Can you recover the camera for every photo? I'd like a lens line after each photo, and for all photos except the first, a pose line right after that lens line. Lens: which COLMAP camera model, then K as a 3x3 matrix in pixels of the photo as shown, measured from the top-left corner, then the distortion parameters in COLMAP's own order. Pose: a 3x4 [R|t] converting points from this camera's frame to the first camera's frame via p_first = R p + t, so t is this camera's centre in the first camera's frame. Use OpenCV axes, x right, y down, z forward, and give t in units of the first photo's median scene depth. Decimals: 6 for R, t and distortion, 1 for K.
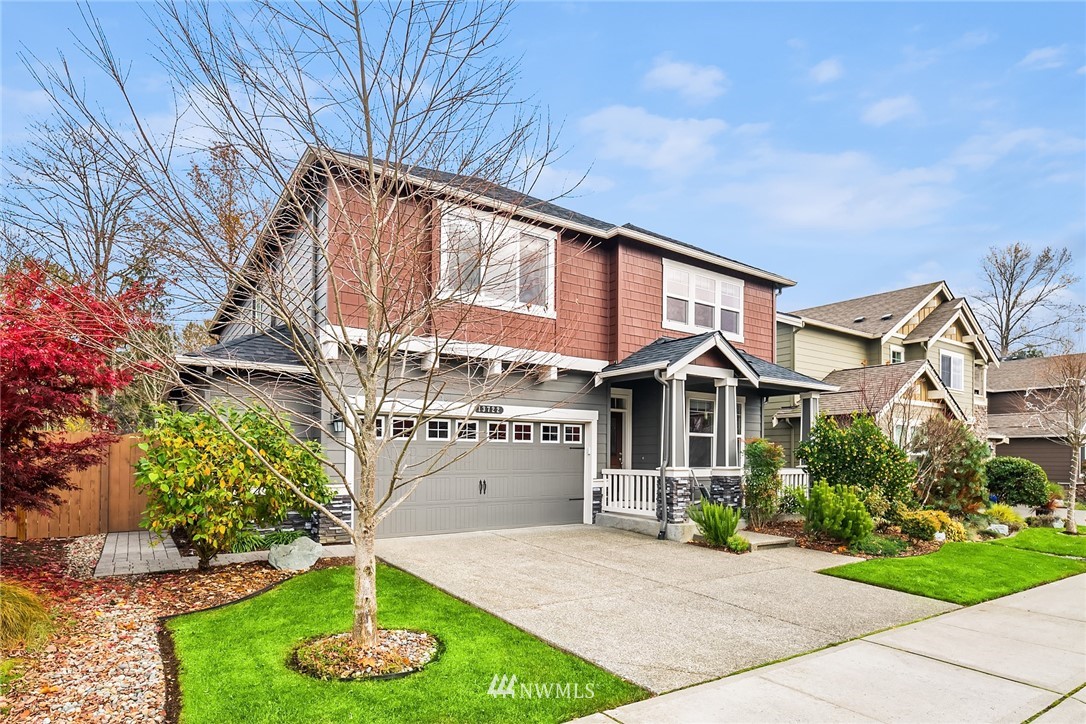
lens RADIAL K [[588.6, 0, 547.8], [0, 588.6, 362.1], [0, 0, 1]] dist [-0.020476, -0.000747]
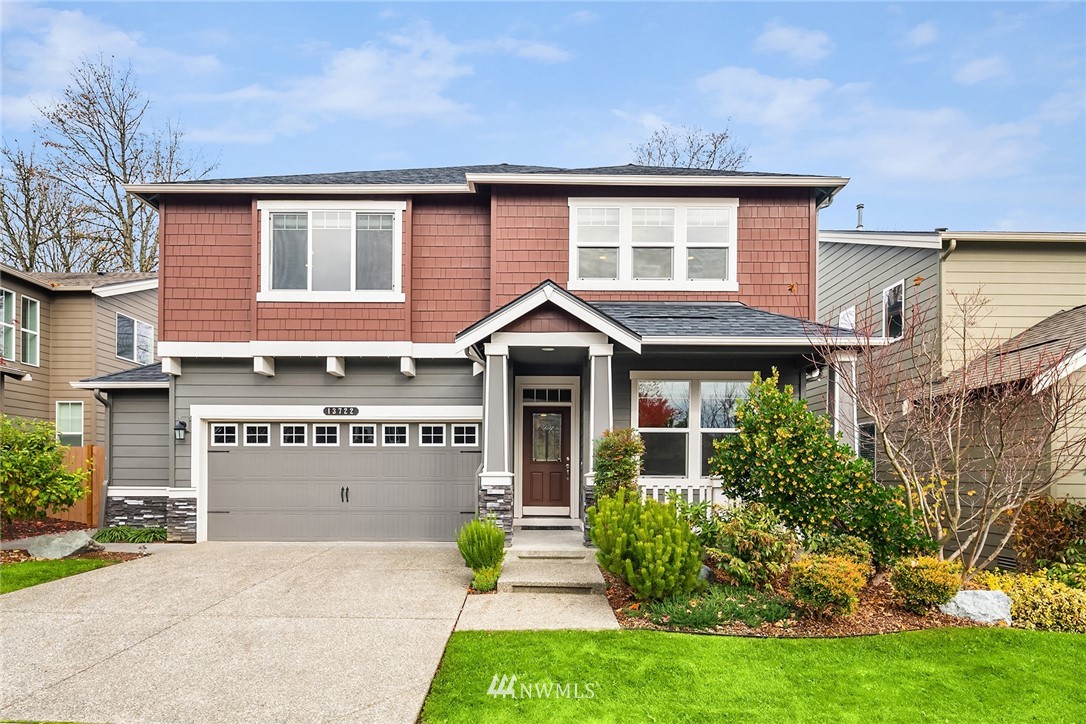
lens RADIAL K [[588.6, 0, 551.9], [0, 588.6, 397.2], [0, 0, 1]] dist [-0.020476, -0.000747]
pose [[0.823989, -0.076183, -0.561462, 0.645518], [0.095428, 0.995424, 0.004982, 0.079252], [0.558513, -0.057684, 0.827488, 0.390198]]
